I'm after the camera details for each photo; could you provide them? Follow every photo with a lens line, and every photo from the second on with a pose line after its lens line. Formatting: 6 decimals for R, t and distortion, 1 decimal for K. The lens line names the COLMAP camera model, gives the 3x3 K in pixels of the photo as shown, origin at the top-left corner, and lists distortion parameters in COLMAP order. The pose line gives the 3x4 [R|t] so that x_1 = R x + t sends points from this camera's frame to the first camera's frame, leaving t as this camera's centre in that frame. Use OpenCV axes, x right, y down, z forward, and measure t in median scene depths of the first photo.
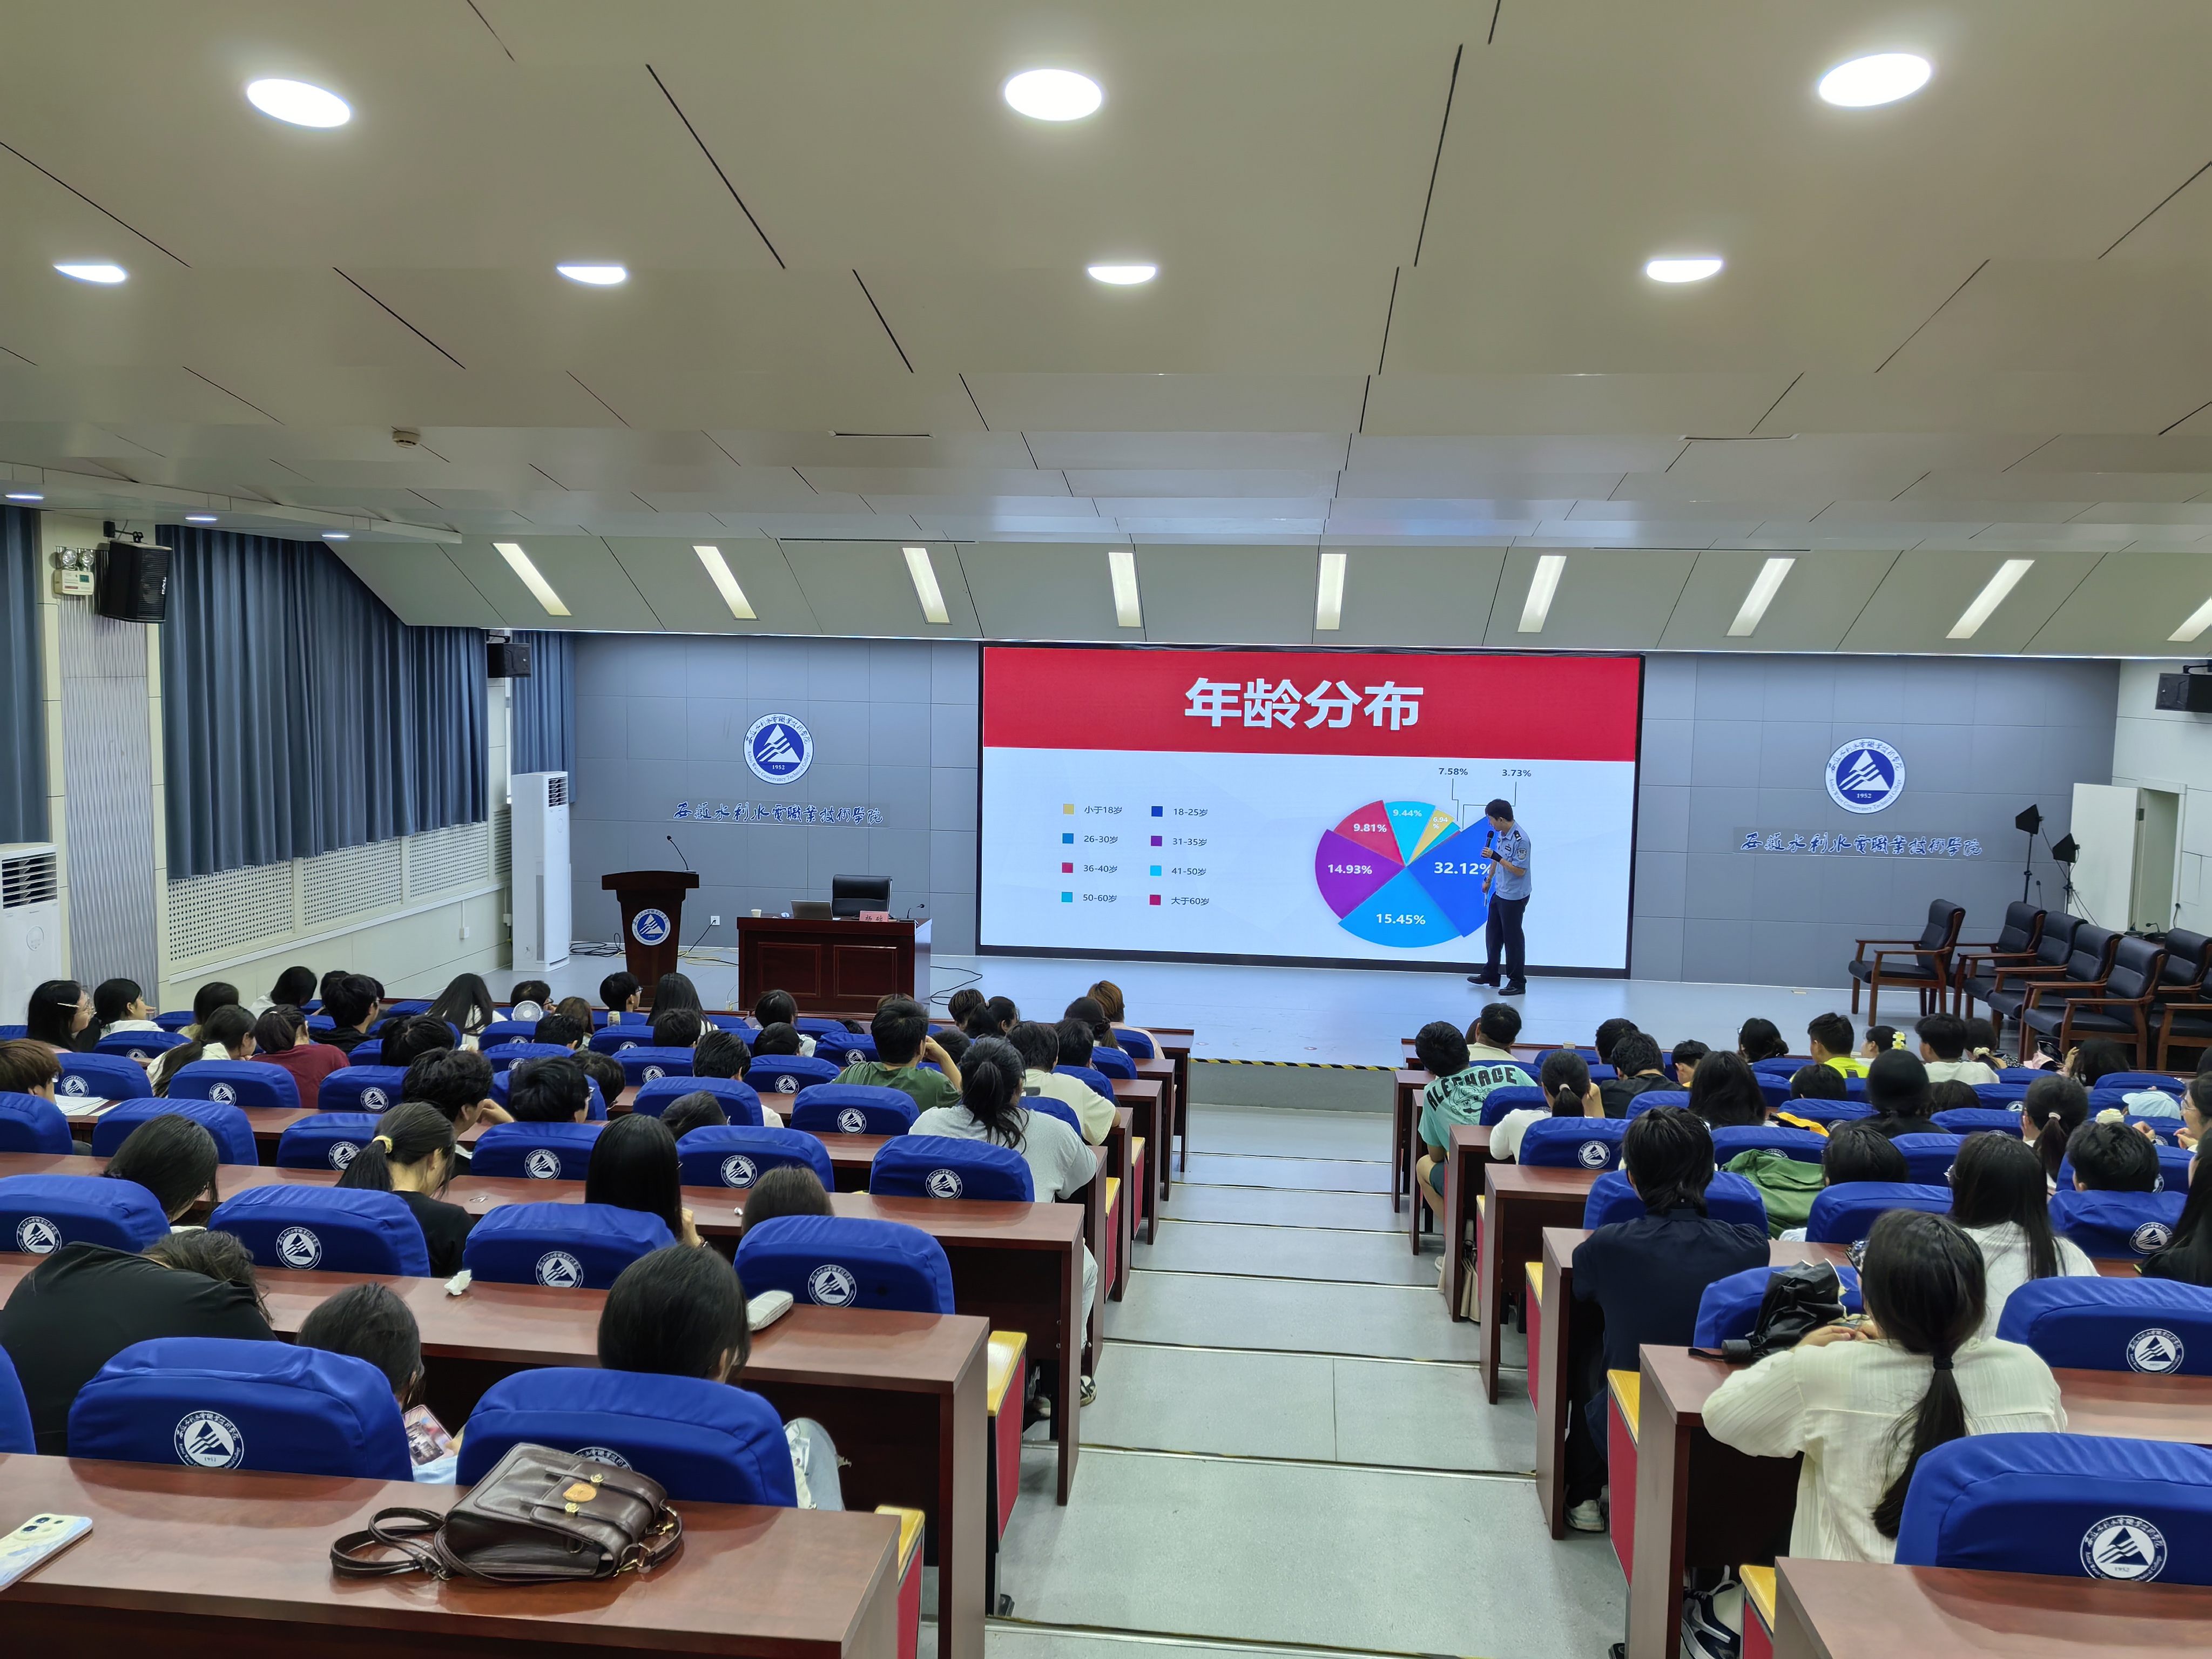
lens RADIAL K [[1738.3, 0, 1106.0], [0, 1738.3, 829.5], [0, 0, 1]] dist [0.076195, -0.102717]
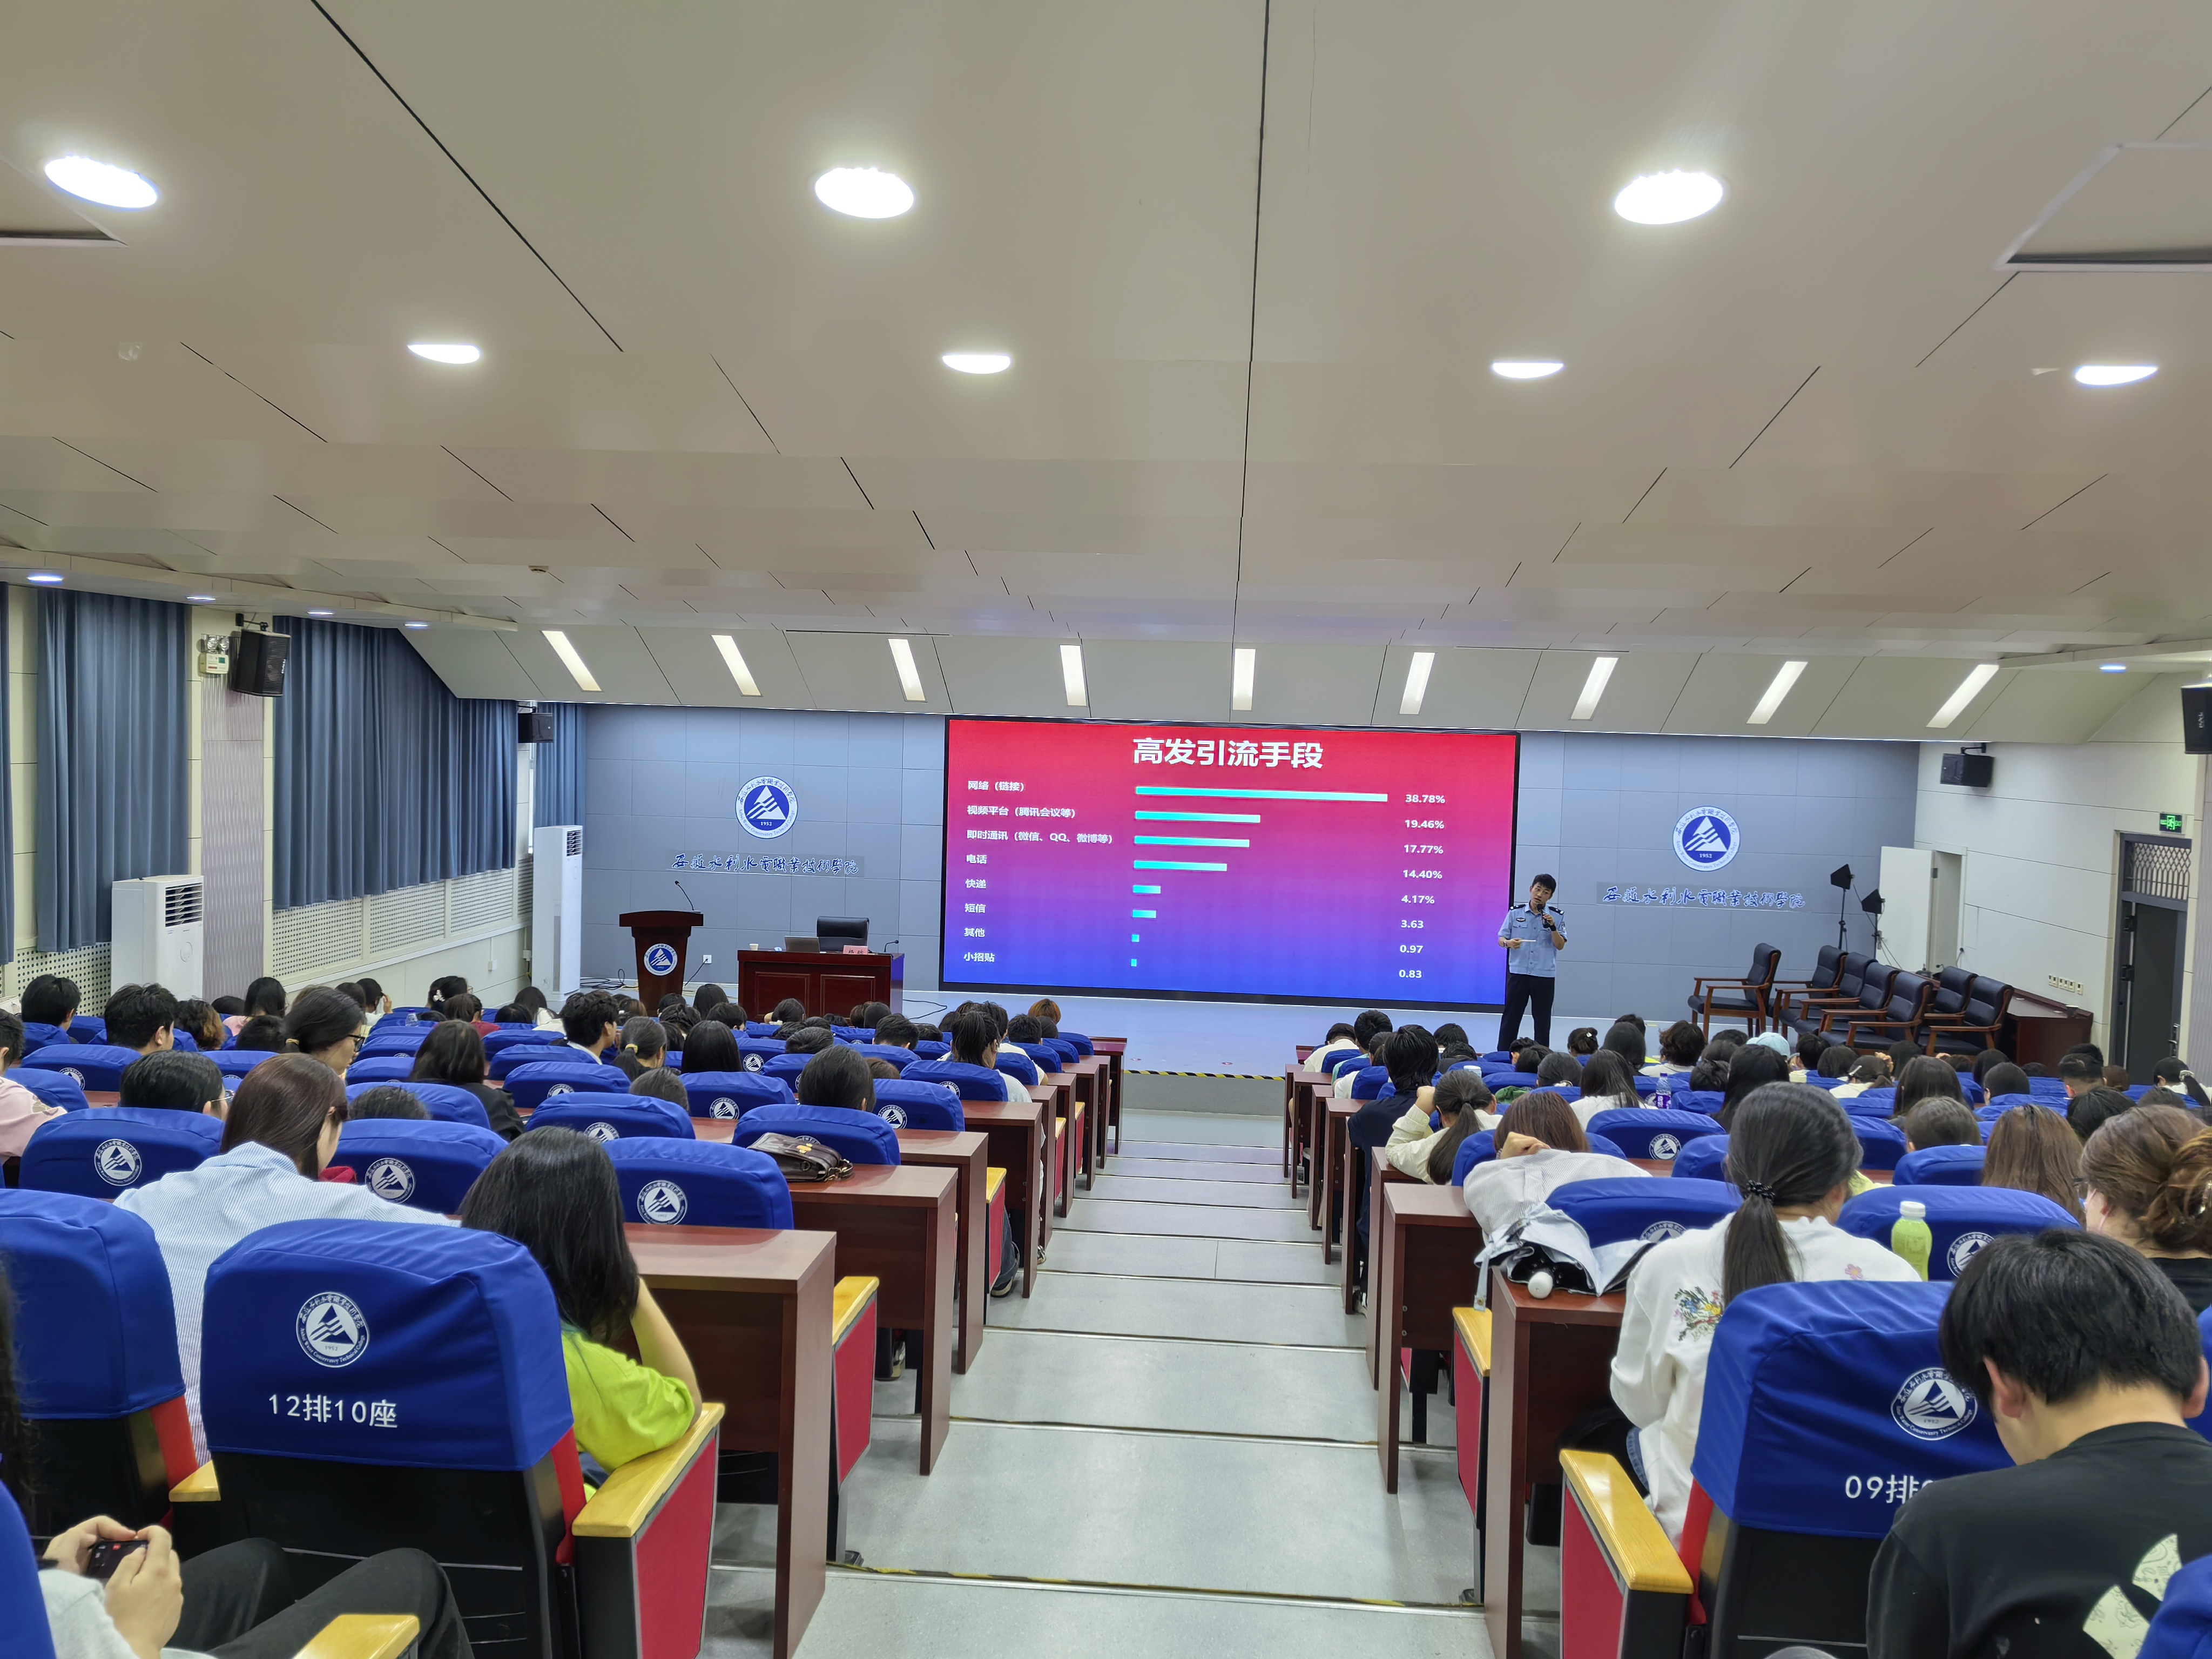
lens RADIAL K [[1734.3, 0, 1106.0], [0, 1734.3, 829.5], [0, 0, 1]] dist [0.076534, -0.099275]
pose [[0.999495, 0.008230, 0.030693, -0.001859], [-0.007034, 0.999219, -0.038875, 0.013219], [-0.030989, 0.038639, 0.998773, -0.171274]]
